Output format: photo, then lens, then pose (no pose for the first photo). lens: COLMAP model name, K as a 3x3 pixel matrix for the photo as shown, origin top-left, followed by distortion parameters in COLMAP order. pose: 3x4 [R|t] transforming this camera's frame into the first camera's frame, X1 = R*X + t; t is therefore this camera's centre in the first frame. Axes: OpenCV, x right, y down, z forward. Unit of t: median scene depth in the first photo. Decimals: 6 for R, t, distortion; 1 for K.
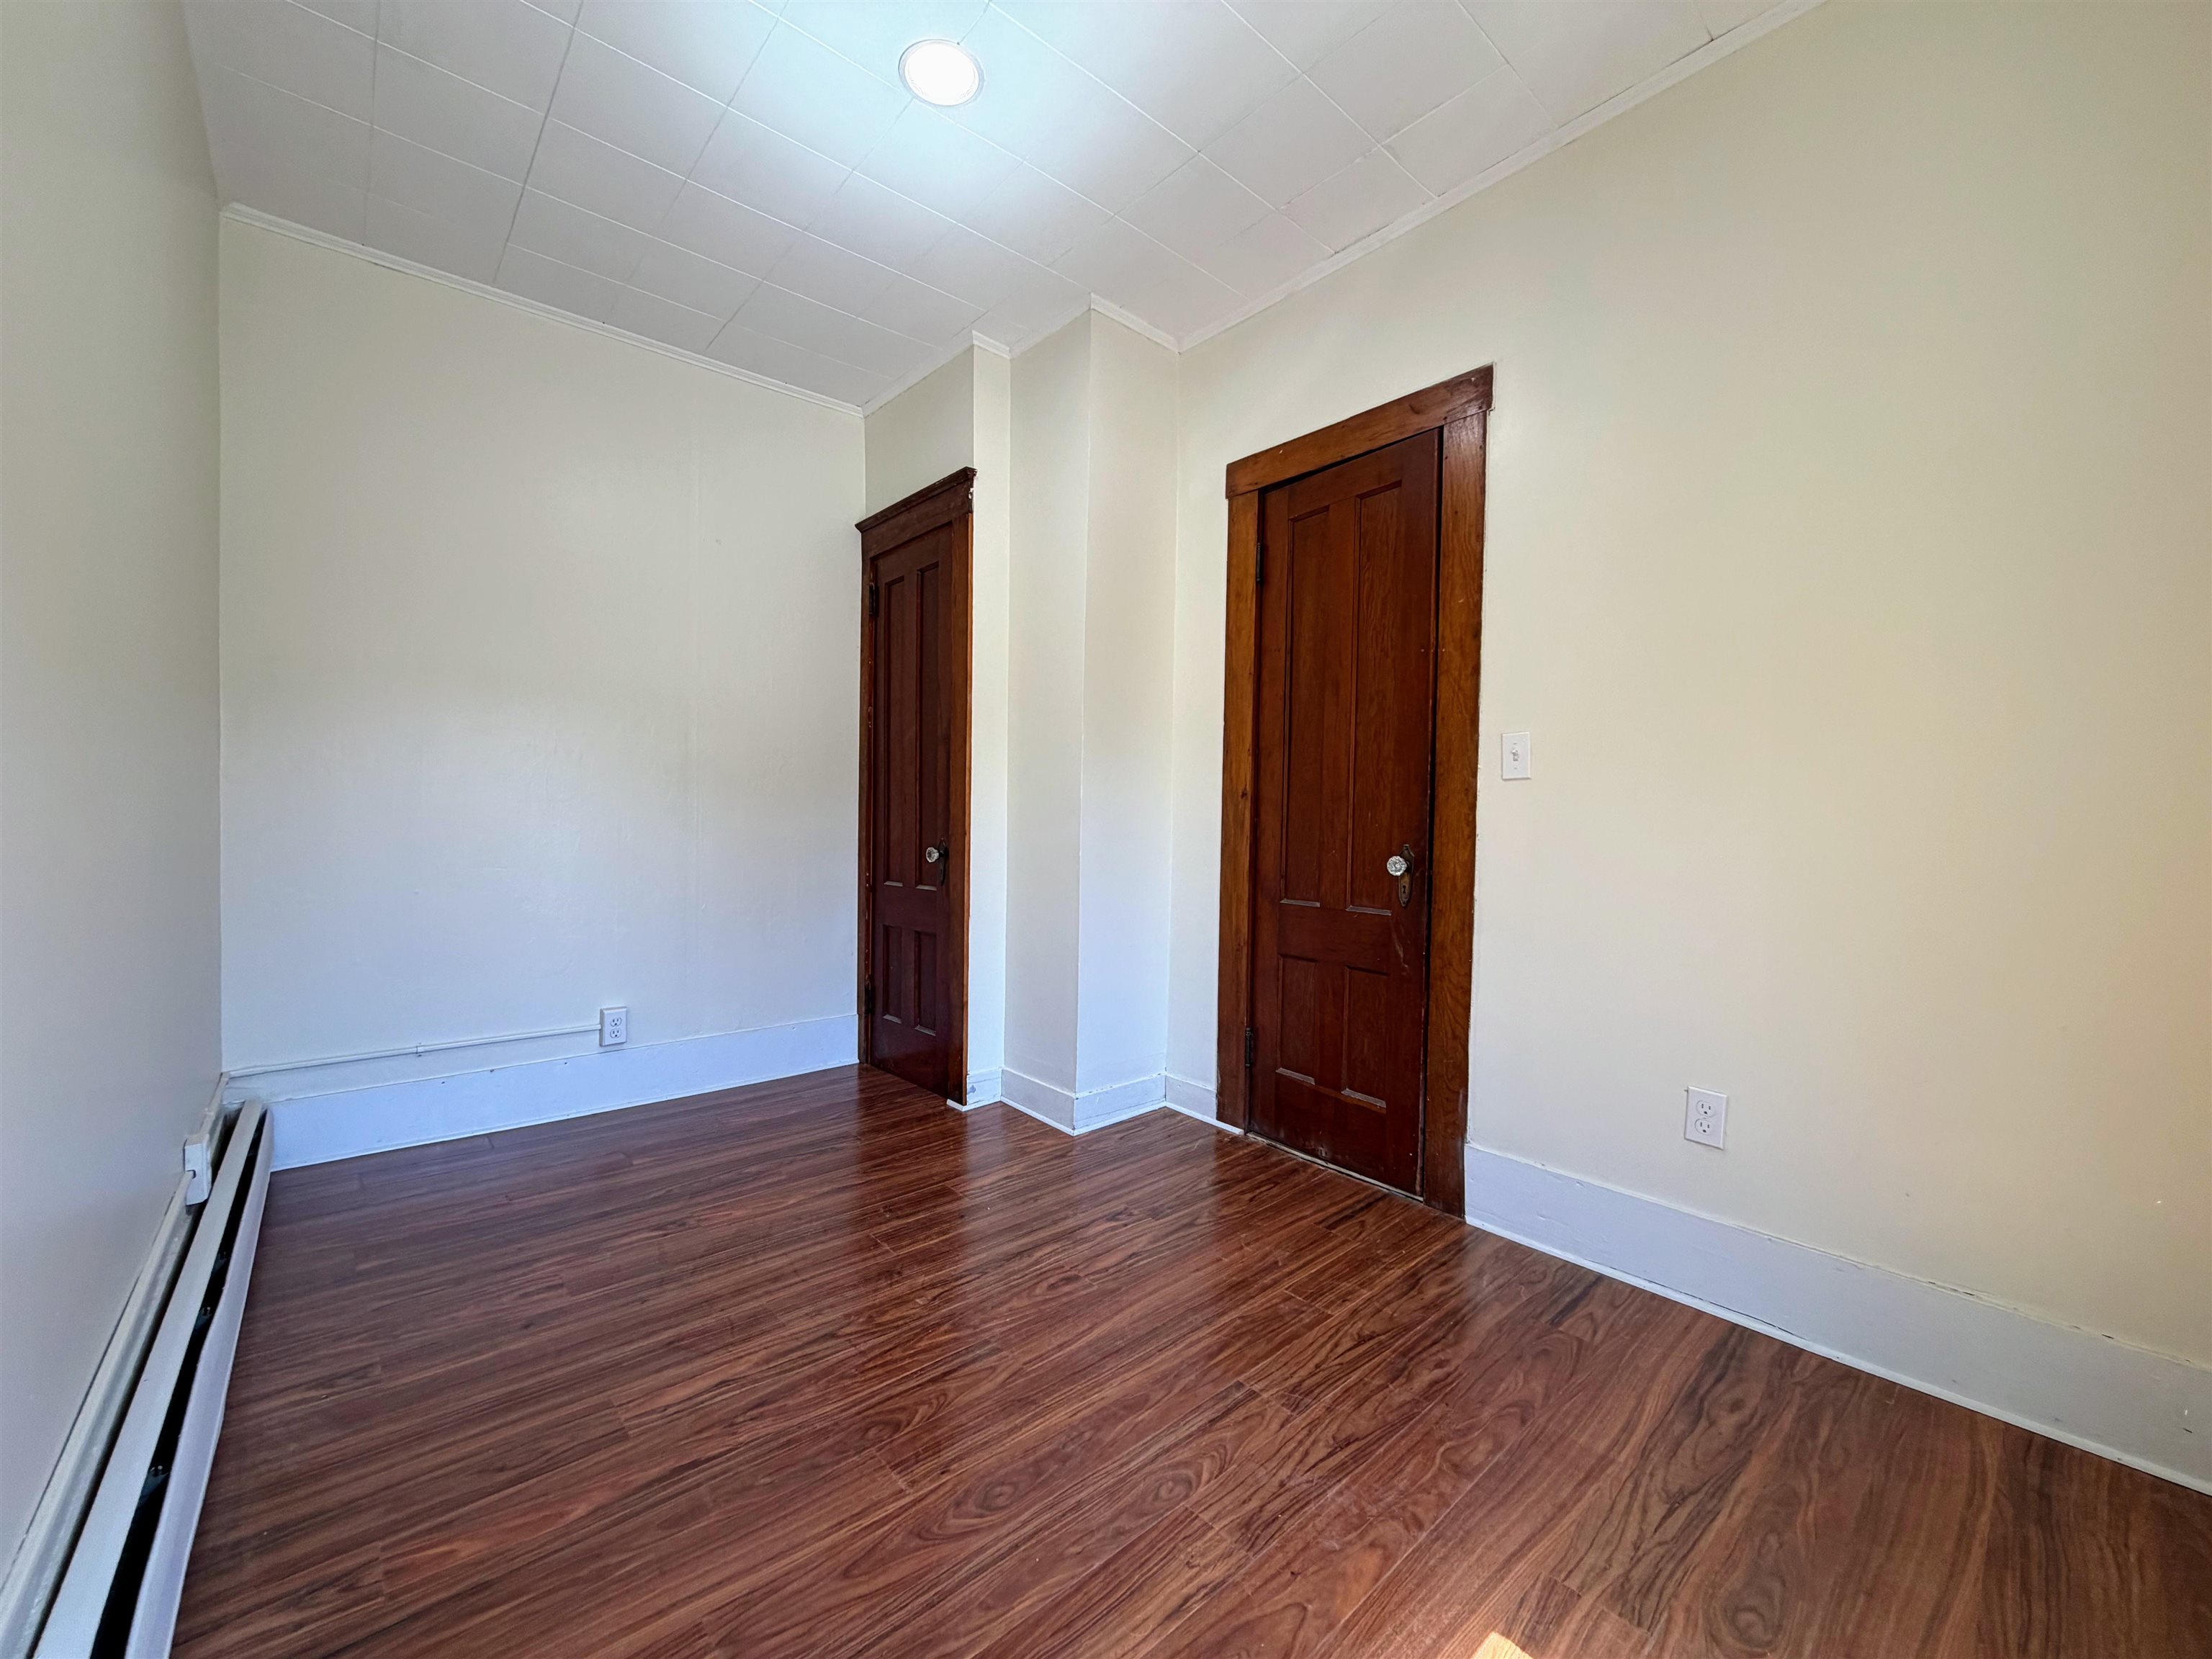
lens RADIAL K [[884.4, 0, 1106.0], [0, 884.4, 829.5], [0, 0, 1]] dist [0.000368, 0.000013]
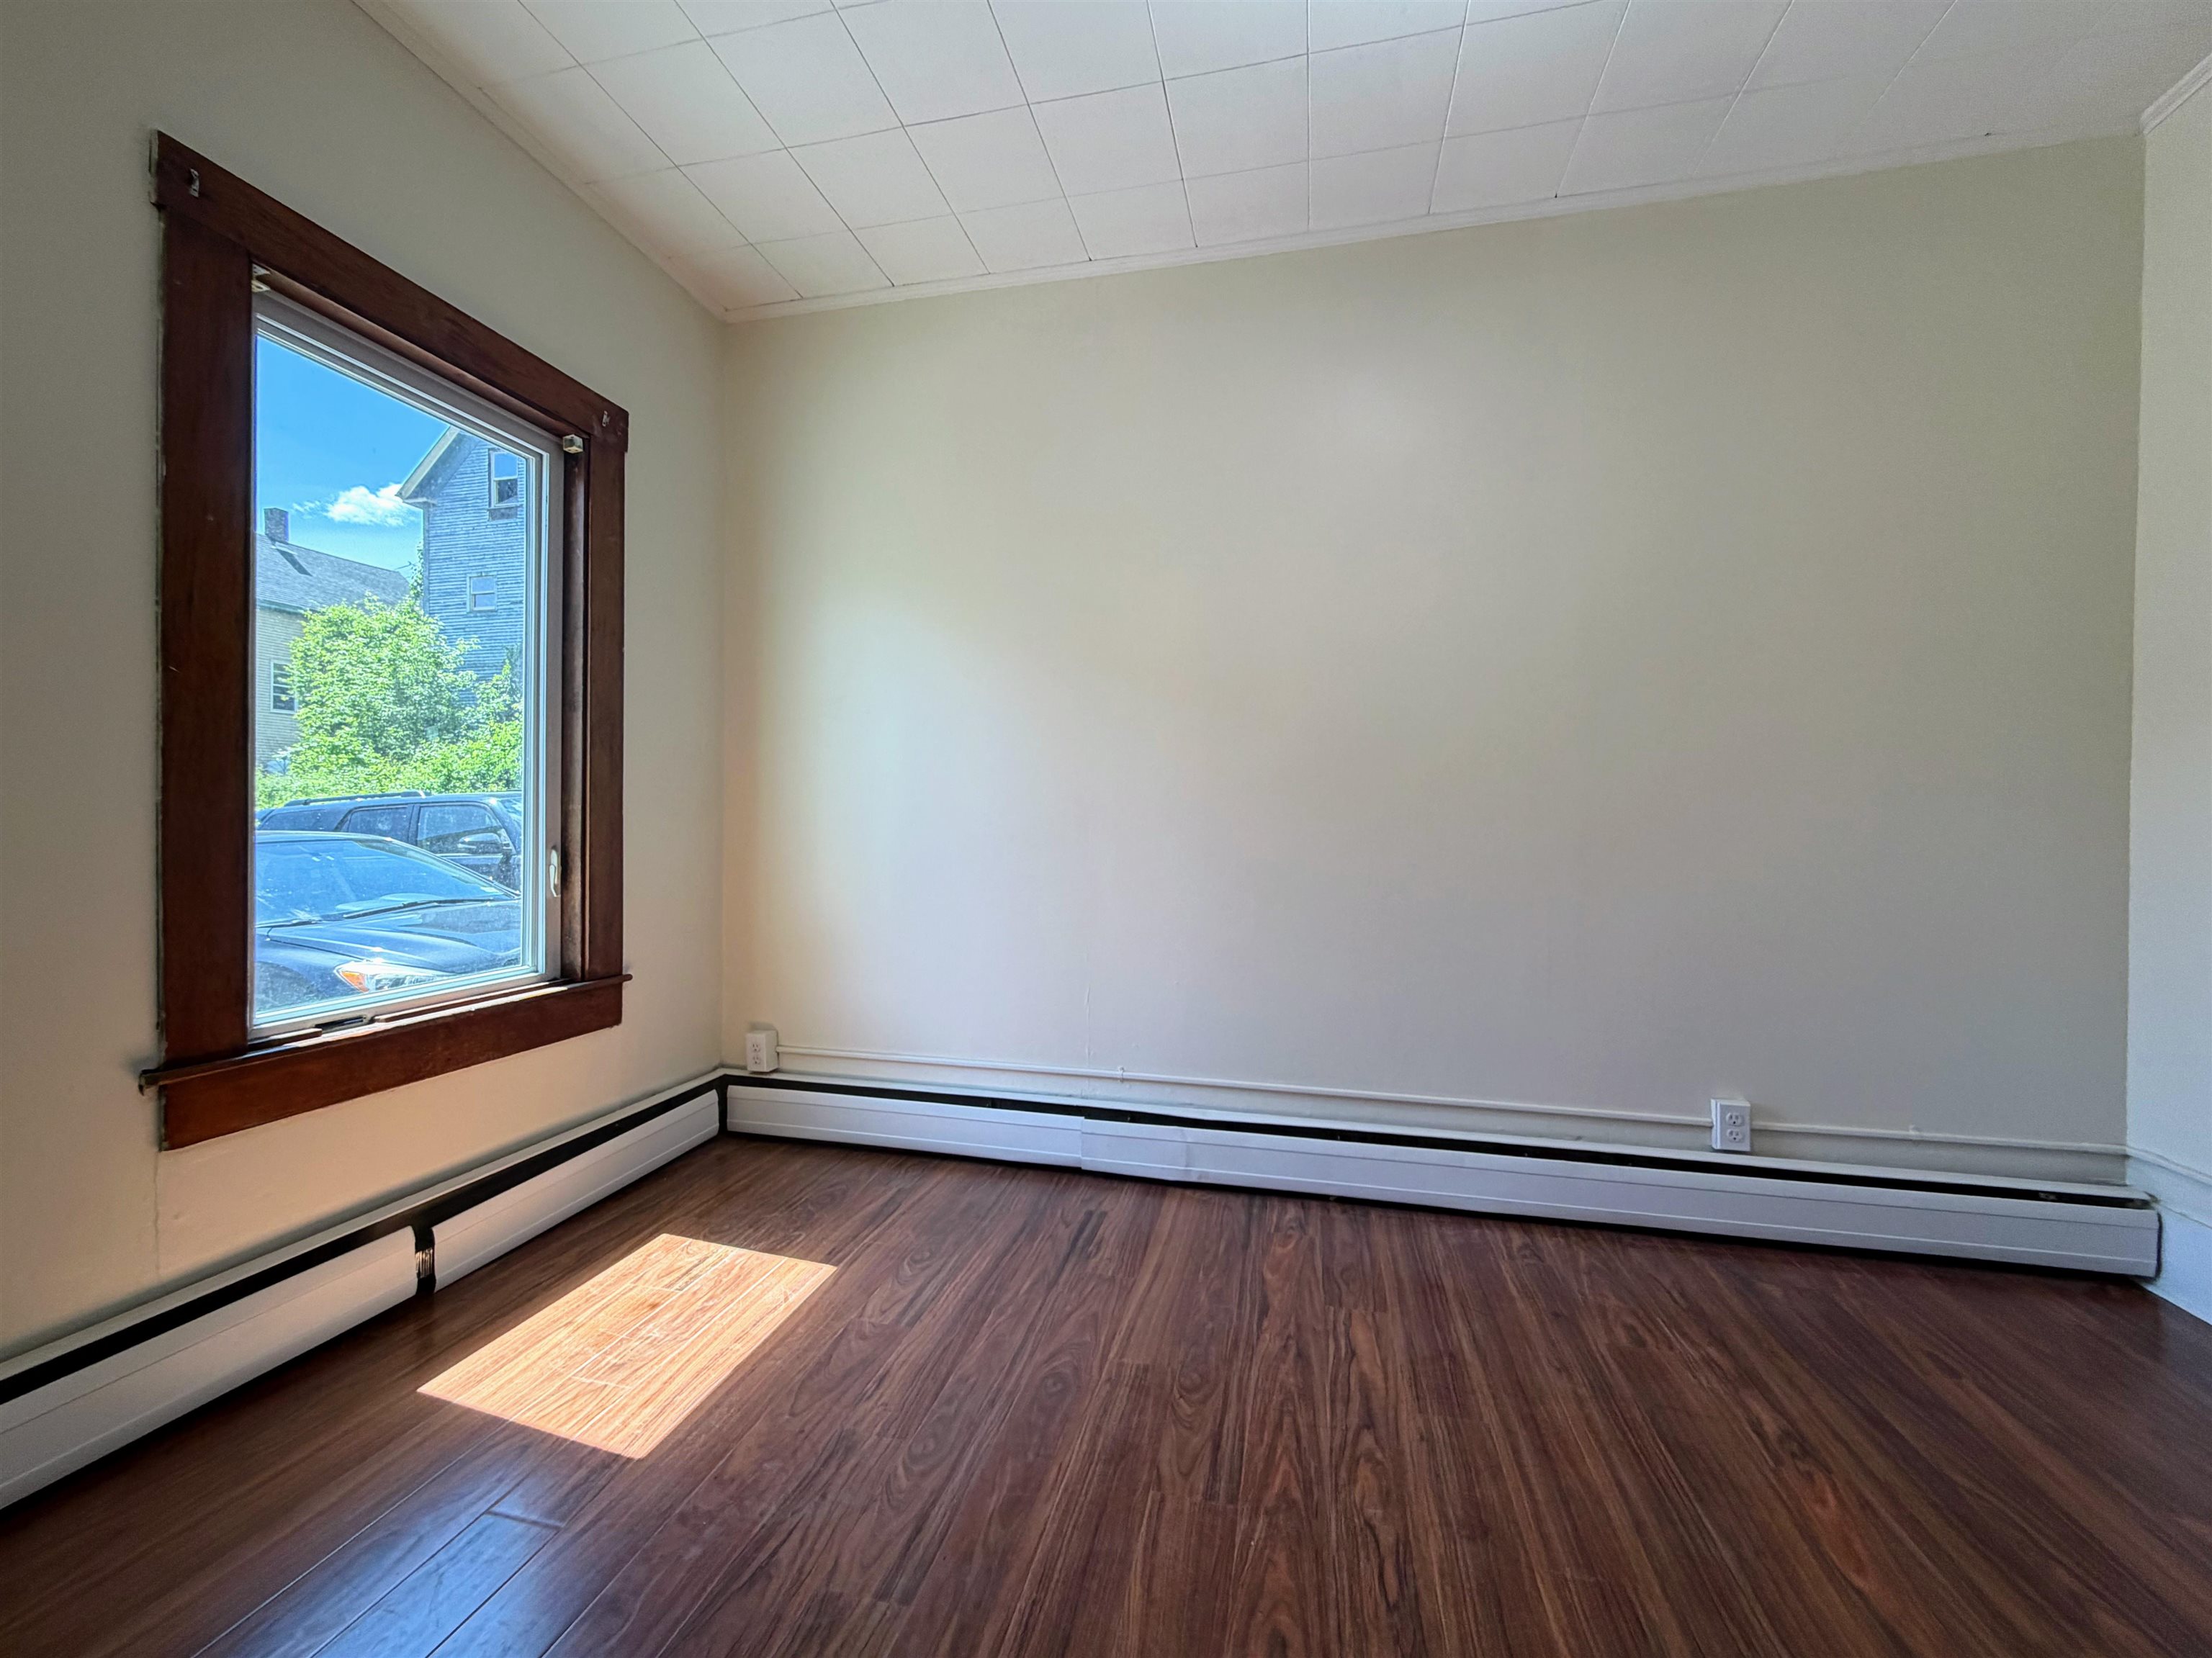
lens RADIAL K [[884.3, 0, 1106.0], [0, 884.3, 829.0], [0, 0, 1]] dist [0.000368, 0.000013]
pose [[-0.809973, -0.019187, -0.586153, 0.495164], [-0.028114, 0.999586, 0.006128, -0.015843], [0.585793, 0.021442, -0.810177, 1.815819]]
